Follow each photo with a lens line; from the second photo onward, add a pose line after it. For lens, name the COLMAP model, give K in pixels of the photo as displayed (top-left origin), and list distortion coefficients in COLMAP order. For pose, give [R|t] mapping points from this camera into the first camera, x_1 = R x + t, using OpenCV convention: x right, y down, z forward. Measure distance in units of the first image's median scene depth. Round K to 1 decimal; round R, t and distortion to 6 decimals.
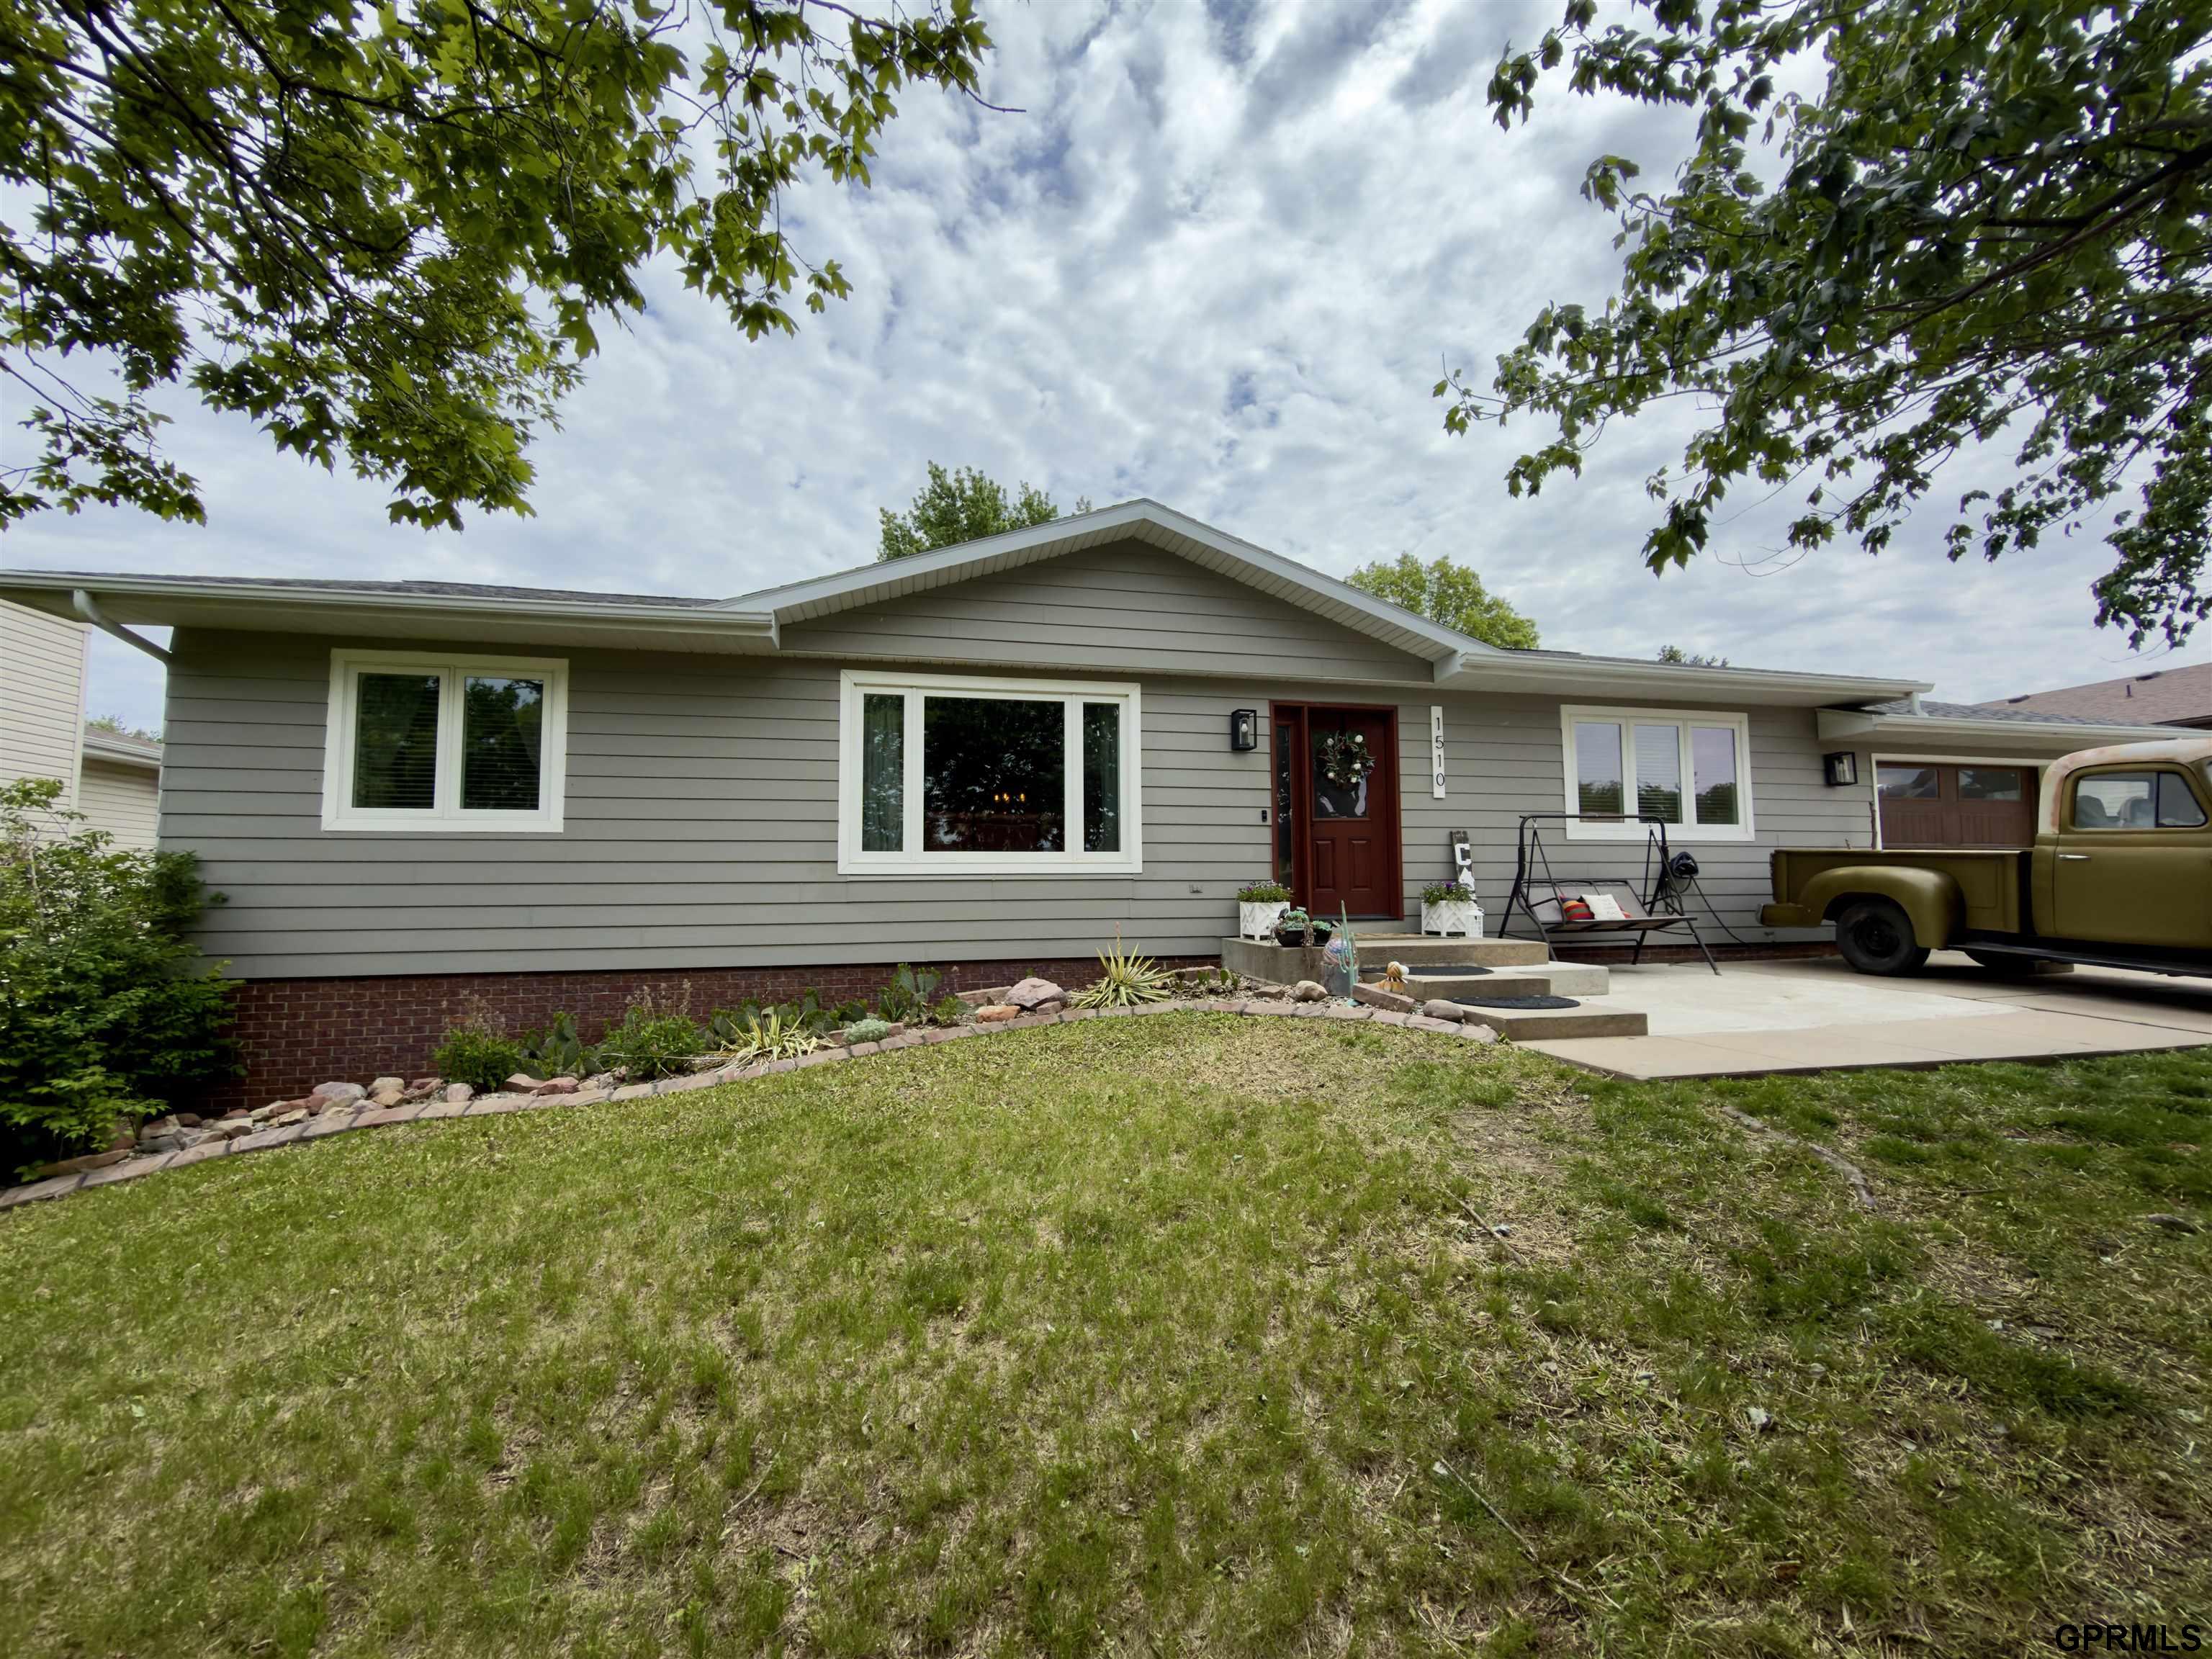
lens RADIAL K [[906.1, 0, 1106.0], [0, 906.1, 829.5], [0, 0, 1]] dist [-0.000954, -0.000092]
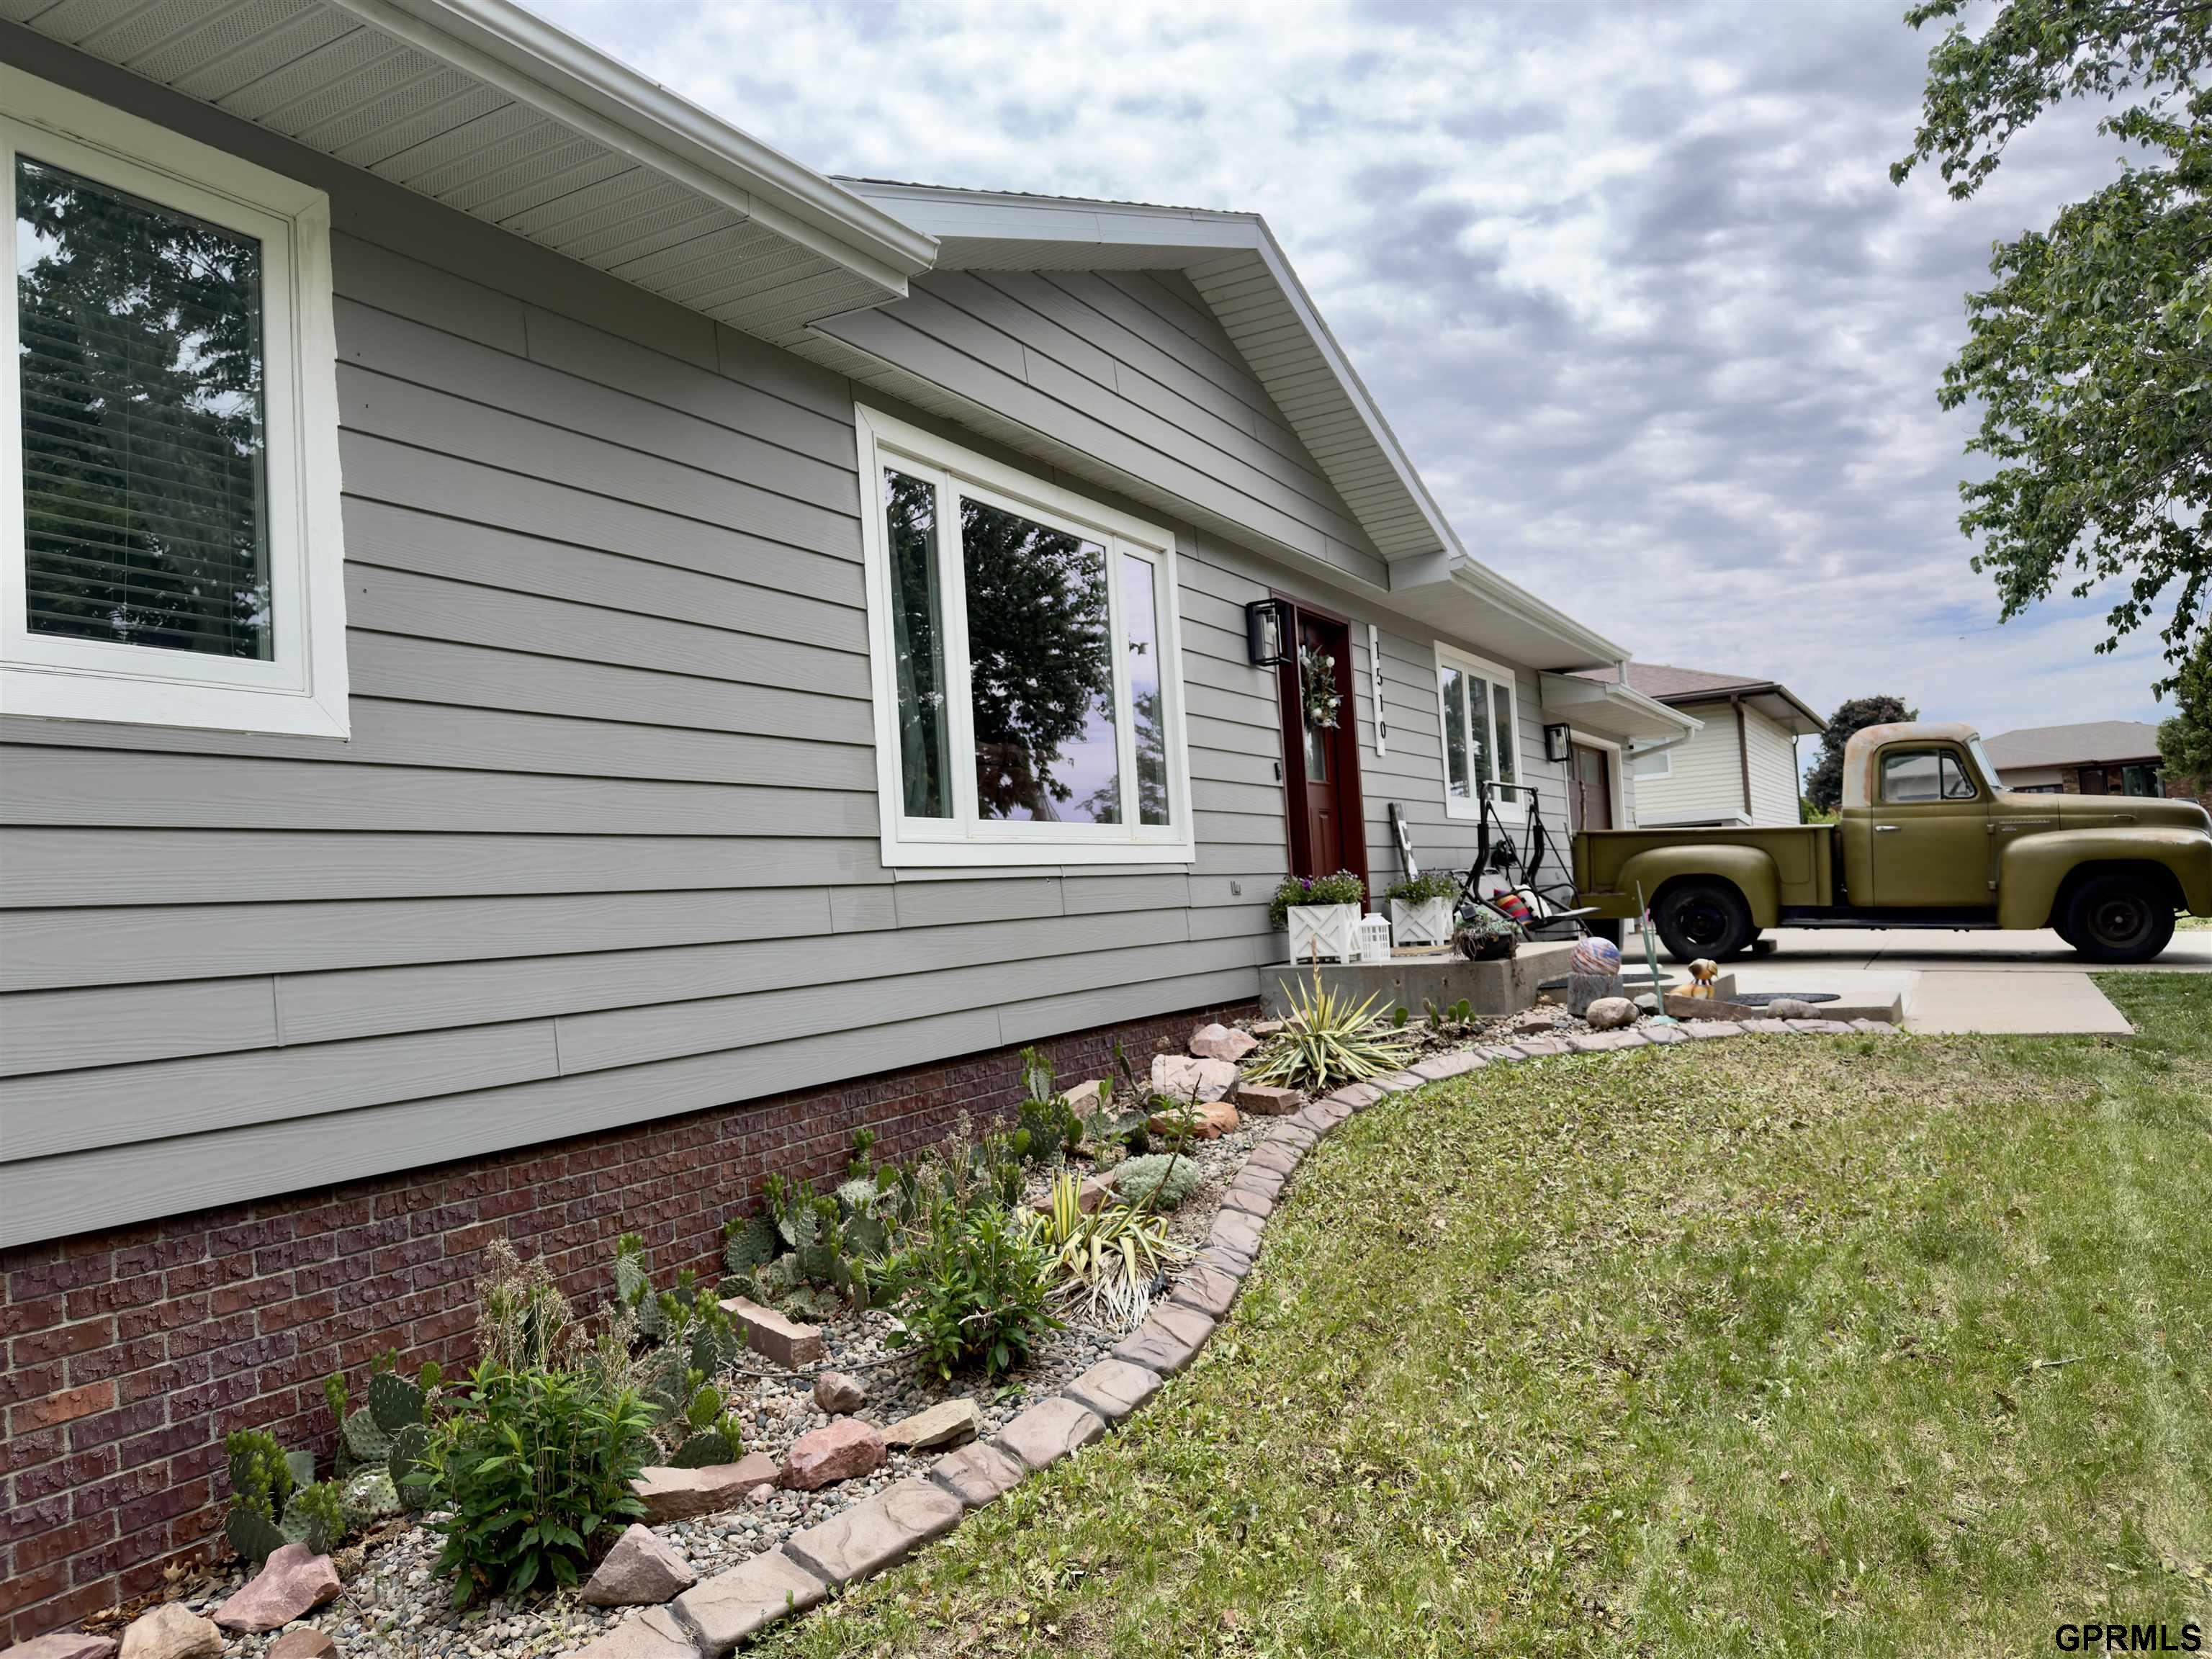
lens RADIAL K [[1541.4, 0, 1106.0], [0, 1541.4, 829.5], [0, 0, 1]] dist [0.111455, -0.168921]
pose [[0.669125, 0.002894, 0.743144, -0.762332], [0.004584, 0.999957, -0.008023, 0.036771], [-0.743136, 0.008775, 0.669083, 0.403696]]
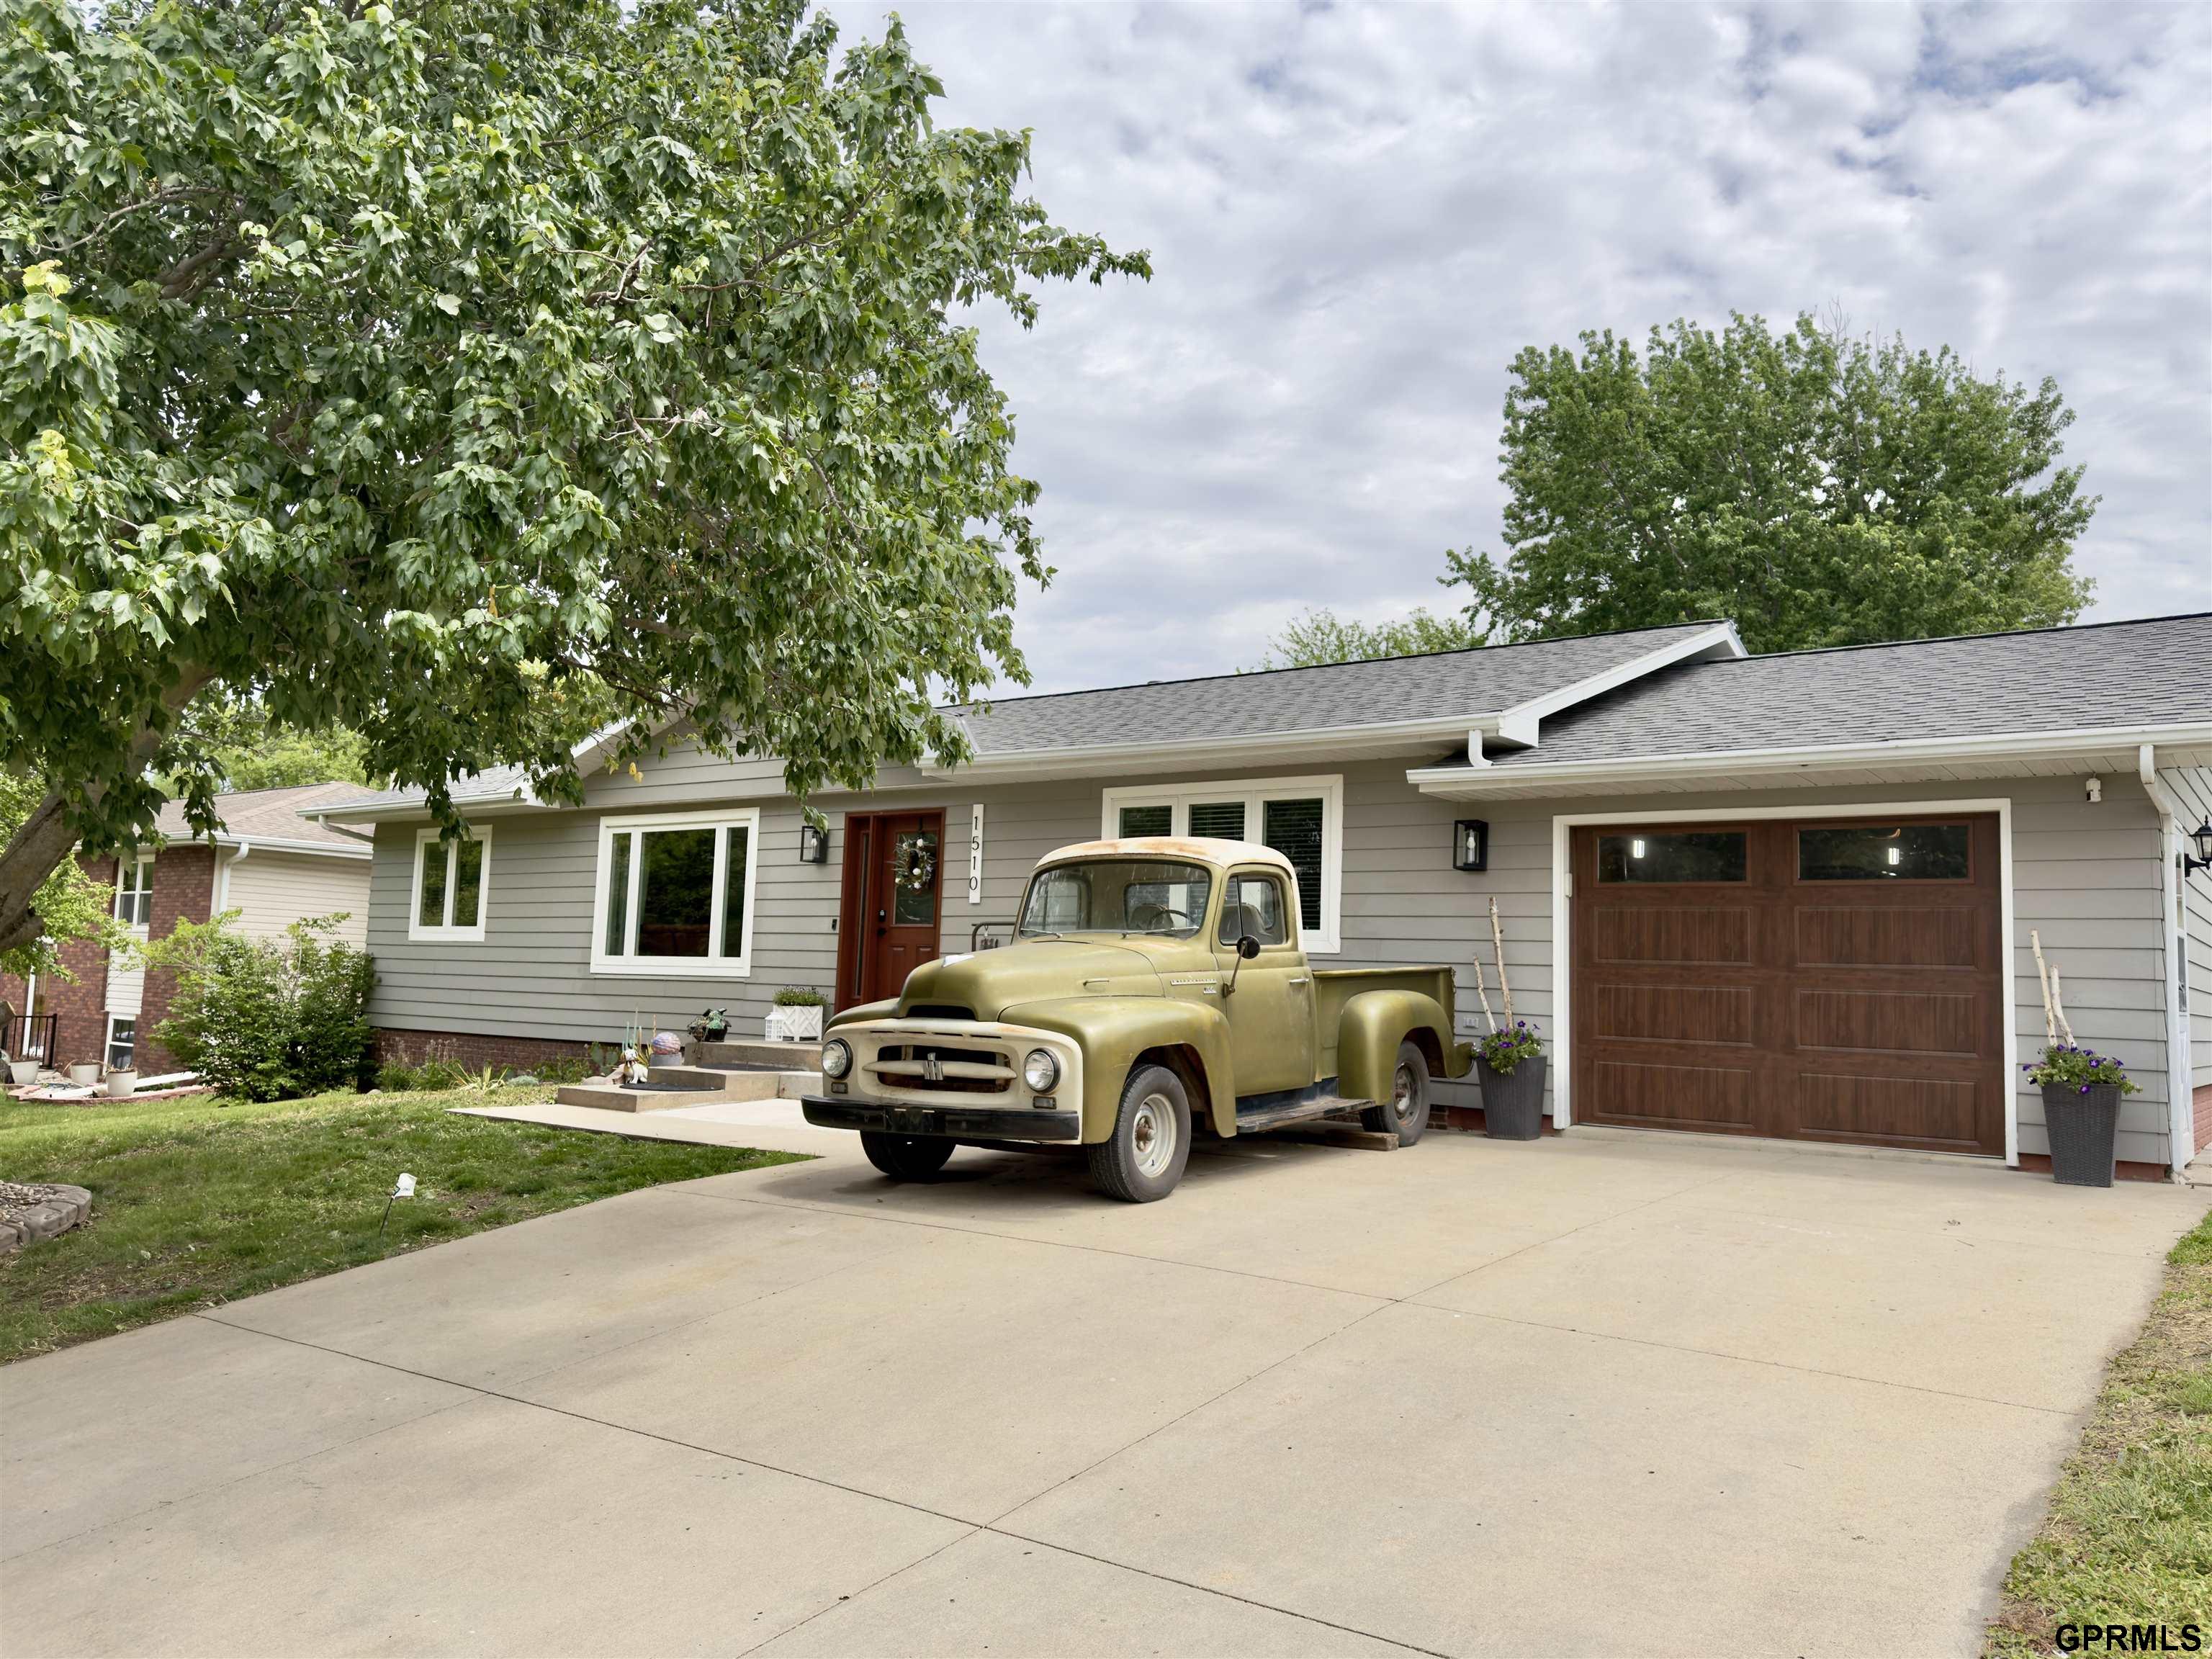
lens RADIAL K [[1541.4, 0, 1106.0], [0, 1541.4, 829.5], [0, 0, 1]] dist [0.111455, -0.168921]
pose [[0.666982, -0.050030, -0.743392, 1.853331], [0.014746, 0.998434, -0.053964, -0.025106], [0.744928, 0.025031, 0.666676, 0.040602]]
